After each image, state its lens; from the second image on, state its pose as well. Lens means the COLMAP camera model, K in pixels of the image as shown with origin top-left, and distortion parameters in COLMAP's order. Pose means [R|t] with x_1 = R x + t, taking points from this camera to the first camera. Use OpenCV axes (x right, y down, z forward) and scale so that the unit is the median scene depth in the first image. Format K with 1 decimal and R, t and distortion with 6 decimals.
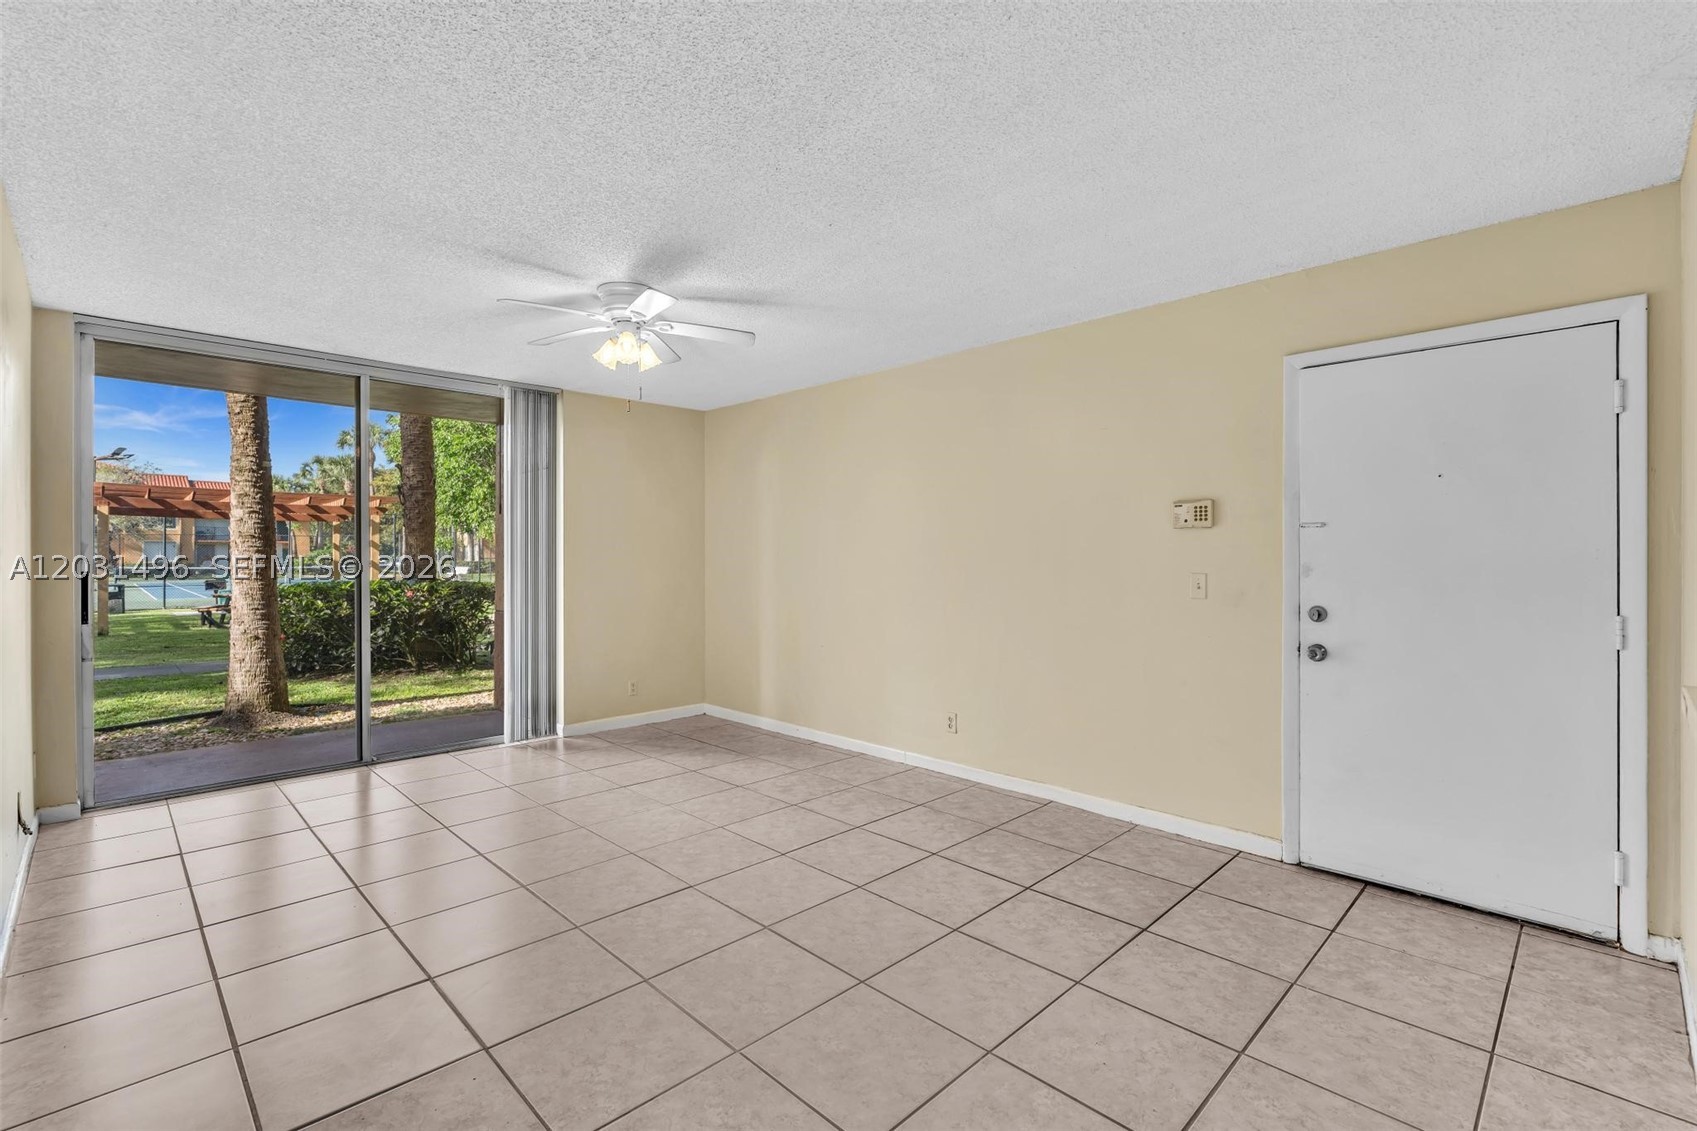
lens RADIAL K [[755.7, 0, 850.9], [0, 755.7, 562.7], [0, 0, 1]] dist [-0.008113, 0.000750]
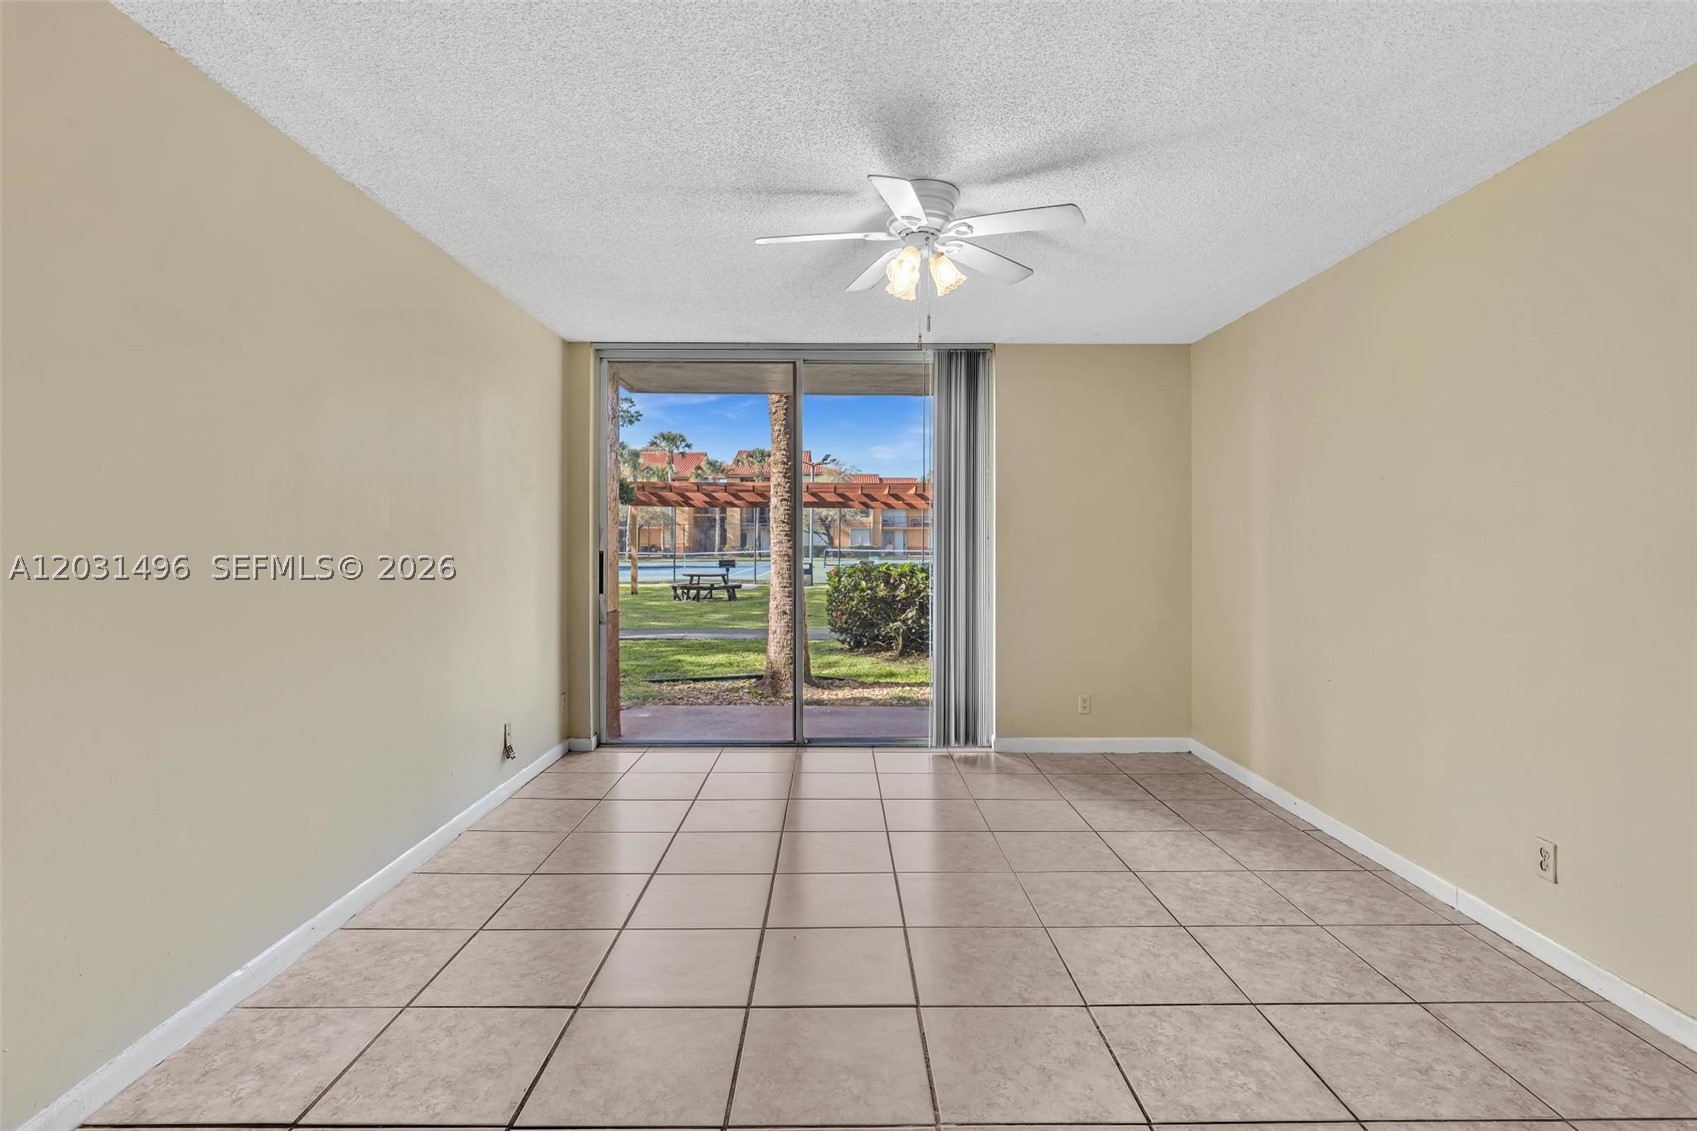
lens RADIAL K [[826.3, 0, 858.4], [0, 826.3, 538.0], [0, 0, 1]] dist [-0.003517, 0.001386]
pose [[0.717880, -0.001967, -0.696165, 0.182383], [-0.006557, 0.999933, -0.009587, 0.000508], [0.696136, 0.011447, 0.717818, 0.258142]]
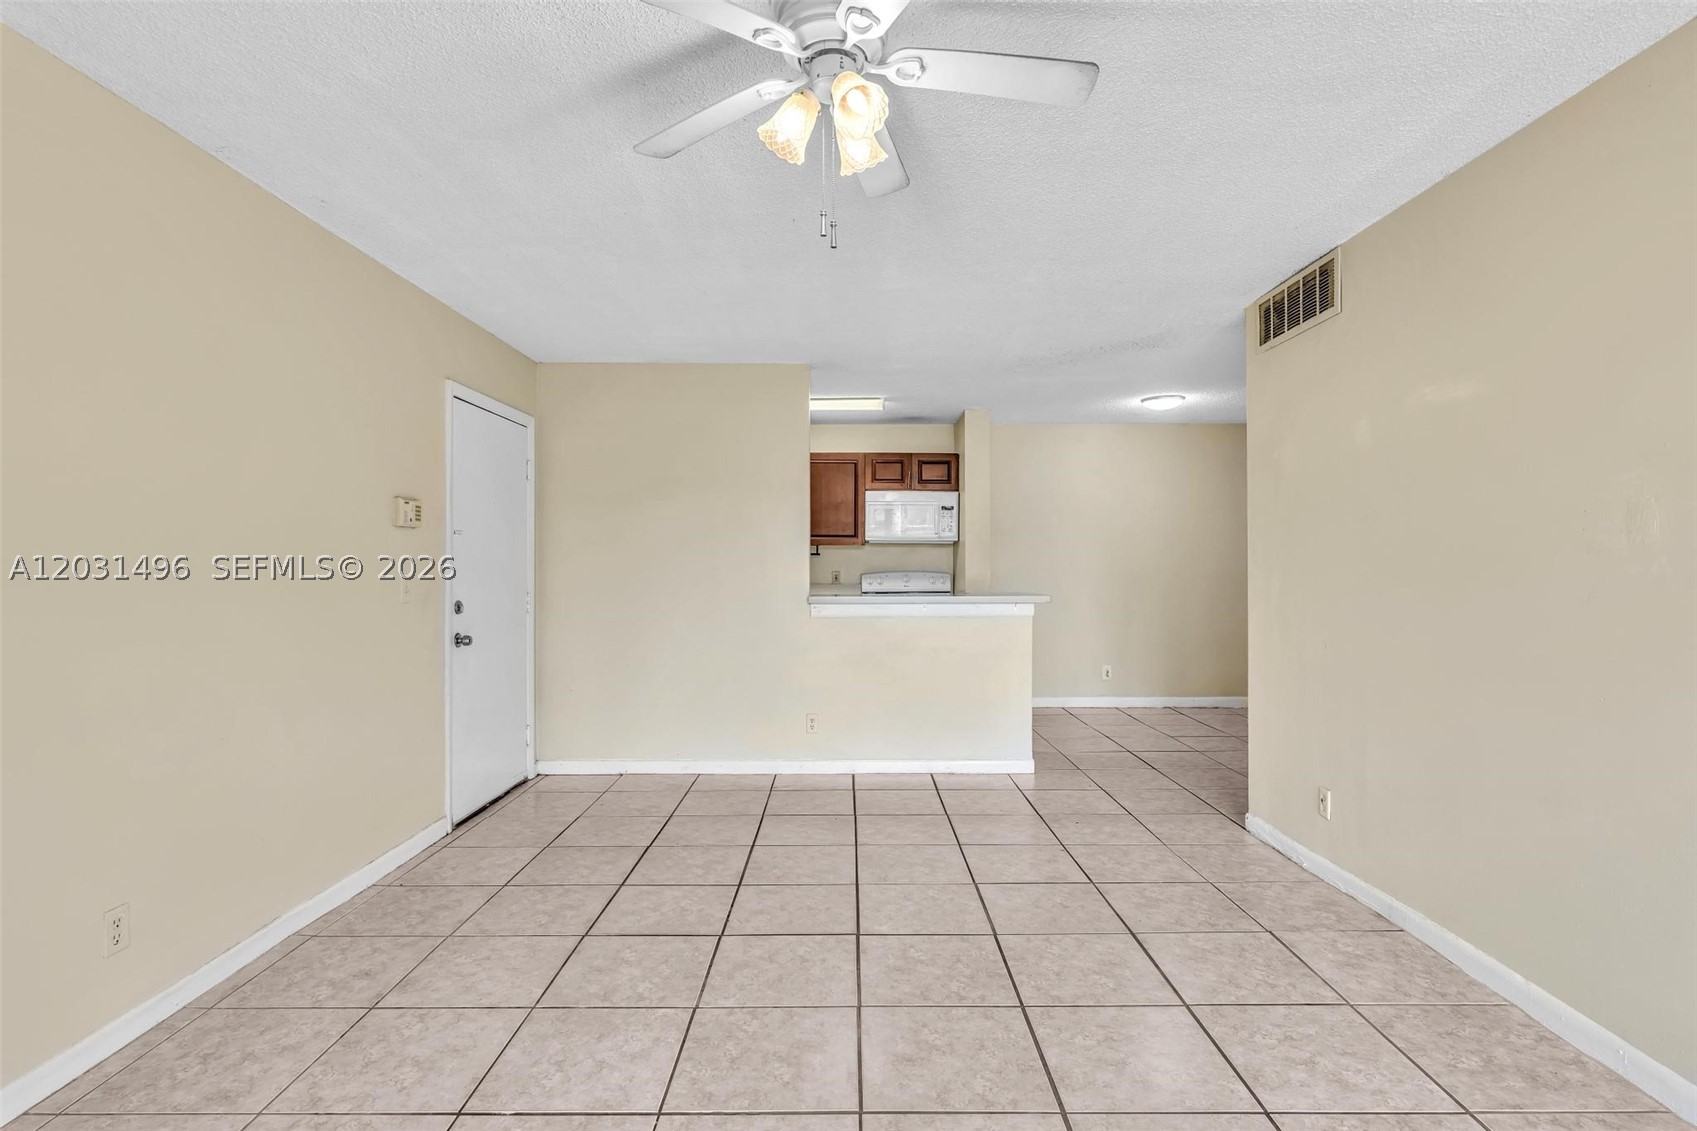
lens RADIAL K [[826.3, 0, 851.1], [0, 826.3, 562.2], [0, 0, 1]] dist [-0.003517, 0.001386]
pose [[-0.703237, 0.002287, 0.710952, -0.494327], [0.005346, 0.999984, 0.002071, -0.001390], [-0.710935, 0.005257, -0.703238, 0.999966]]
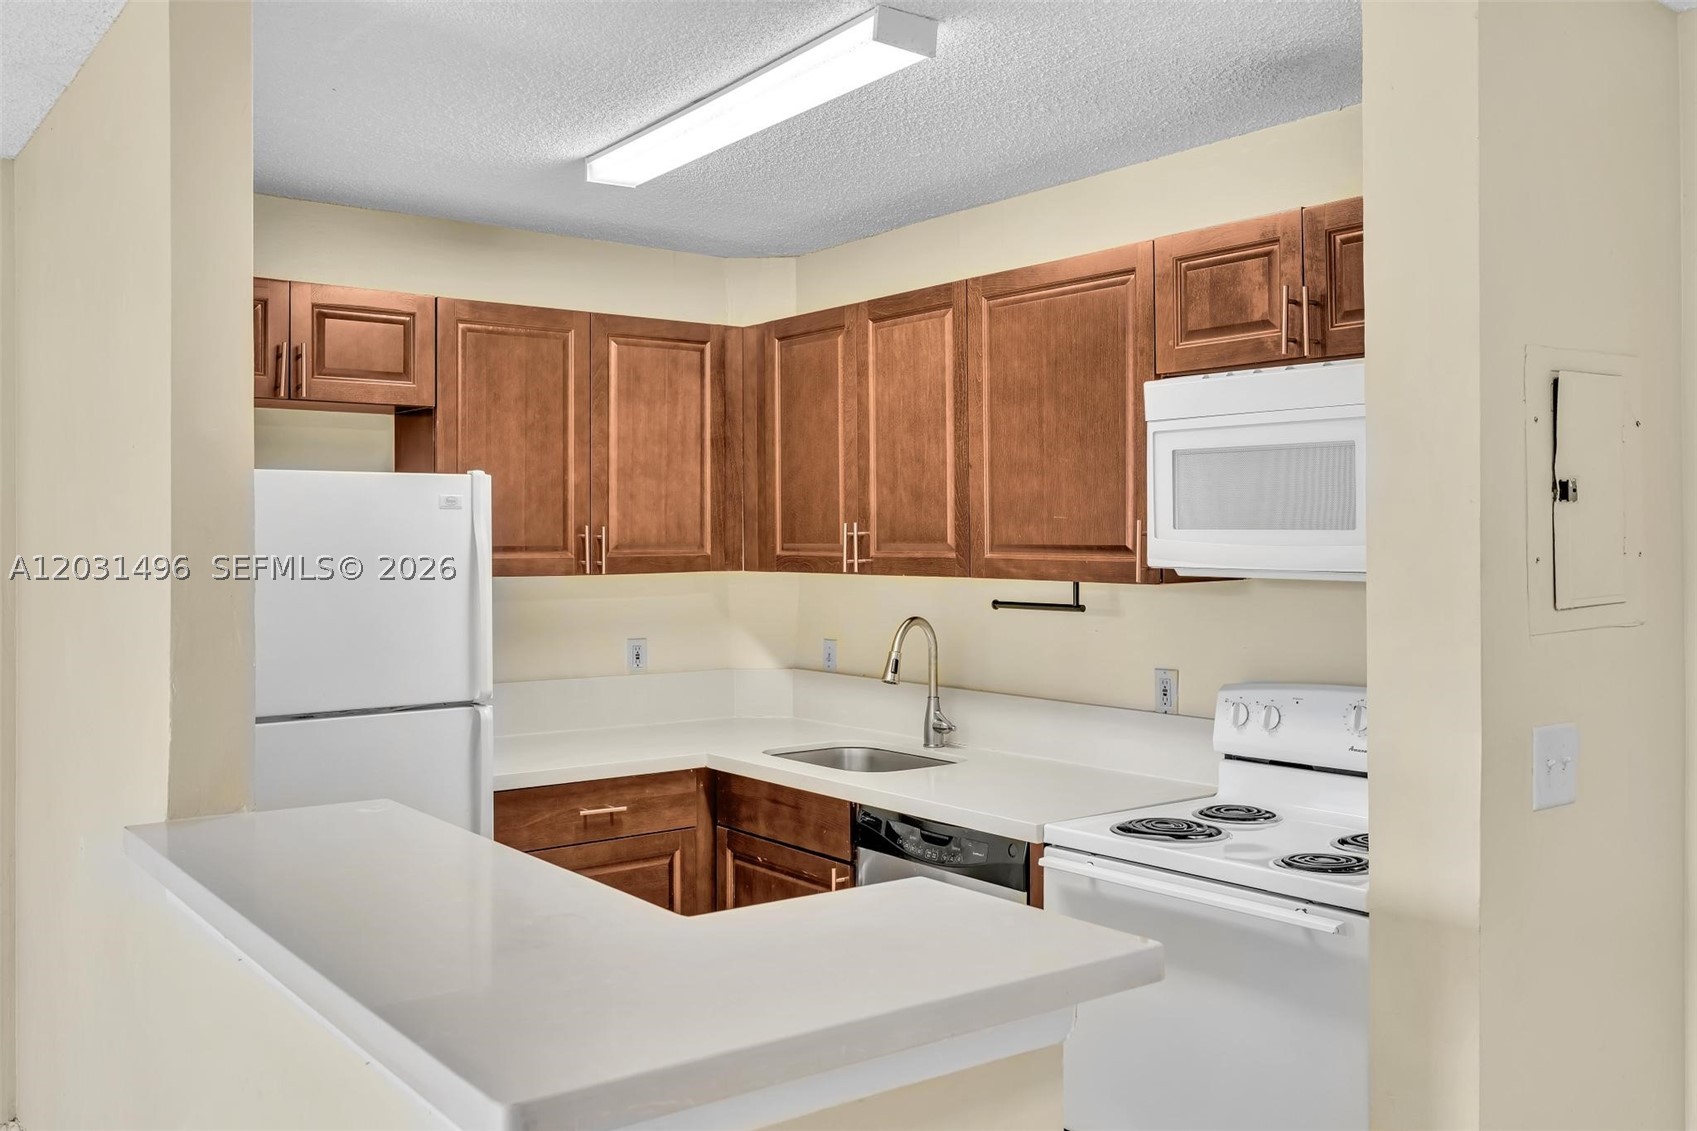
lens RADIAL K [[1446.9, 0, 848.4], [0, 1446.9, 539.5], [0, 0, 1]] dist [0.026296, 0.002706]
pose [[0.131318, 0.000902, 0.991340, -0.158162], [0.008759, 0.999959, -0.002070, -0.051410], [-0.991302, 0.008955, 0.131305, -0.032633]]
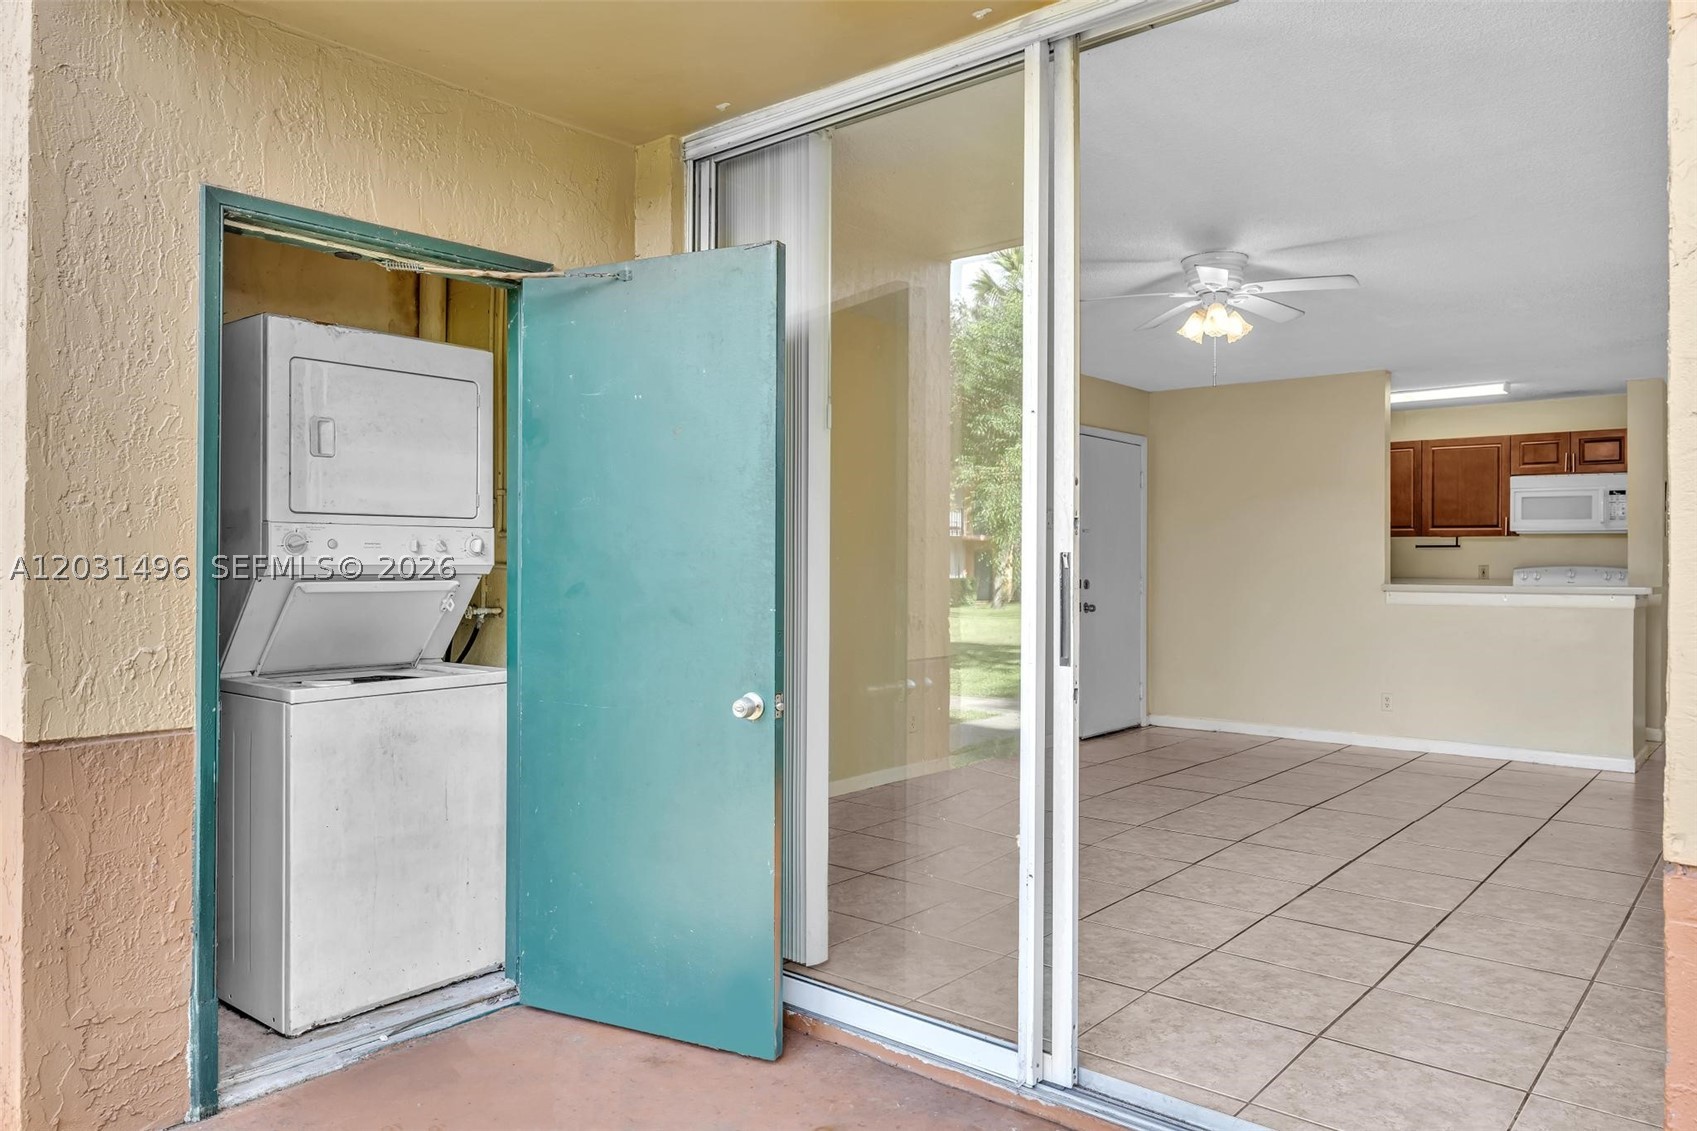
lens RADIAL K [[1210.5, 0, 845.0], [0, 1210.5, 550.4], [0, 0, 1]] dist [0.020181, 0.002360]
pose [[-0.100049, 0.008637, 0.994945, -1.343627], [0.001498, 0.999963, -0.008529, 0.010193], [-0.994981, 0.000637, -0.100058, 1.220689]]
